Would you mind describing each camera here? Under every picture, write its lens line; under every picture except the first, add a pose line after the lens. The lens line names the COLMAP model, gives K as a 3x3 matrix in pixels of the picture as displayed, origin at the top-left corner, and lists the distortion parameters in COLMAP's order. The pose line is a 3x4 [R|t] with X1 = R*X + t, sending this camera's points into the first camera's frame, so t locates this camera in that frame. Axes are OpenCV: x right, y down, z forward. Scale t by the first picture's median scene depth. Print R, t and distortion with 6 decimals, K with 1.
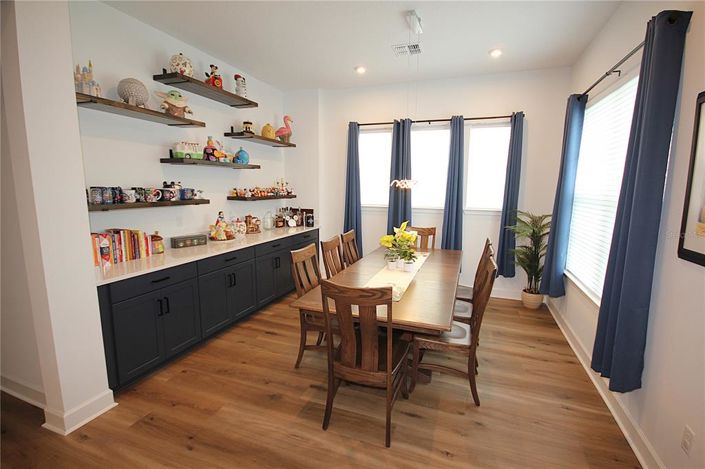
lens RADIAL K [[324.2, 0, 352.3], [0, 324.2, 233.1], [0, 0, 1]] dist [-0.006156, -0.000676]
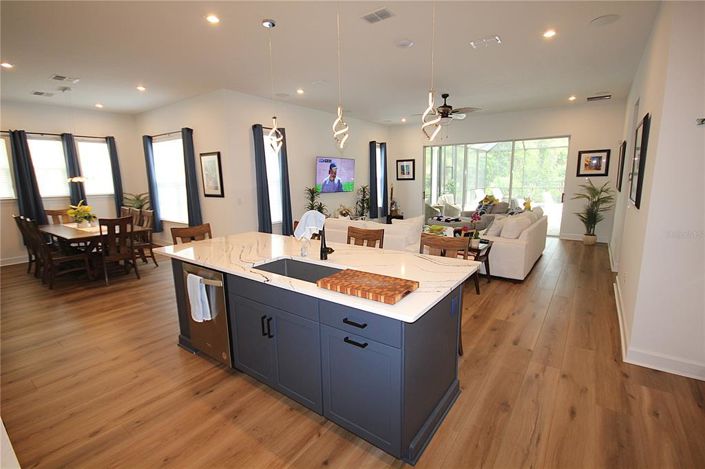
lens RADIAL K [[327.2, 0, 352.1], [0, 327.2, 234.6], [0, 0, 1]] dist [-0.001314, -0.001359]
pose [[0.265448, -0.183573, 0.946487, -0.881507], [0.158369, 0.976673, 0.145012, 0.089621], [-0.951029, 0.111401, 0.288329, -0.666247]]
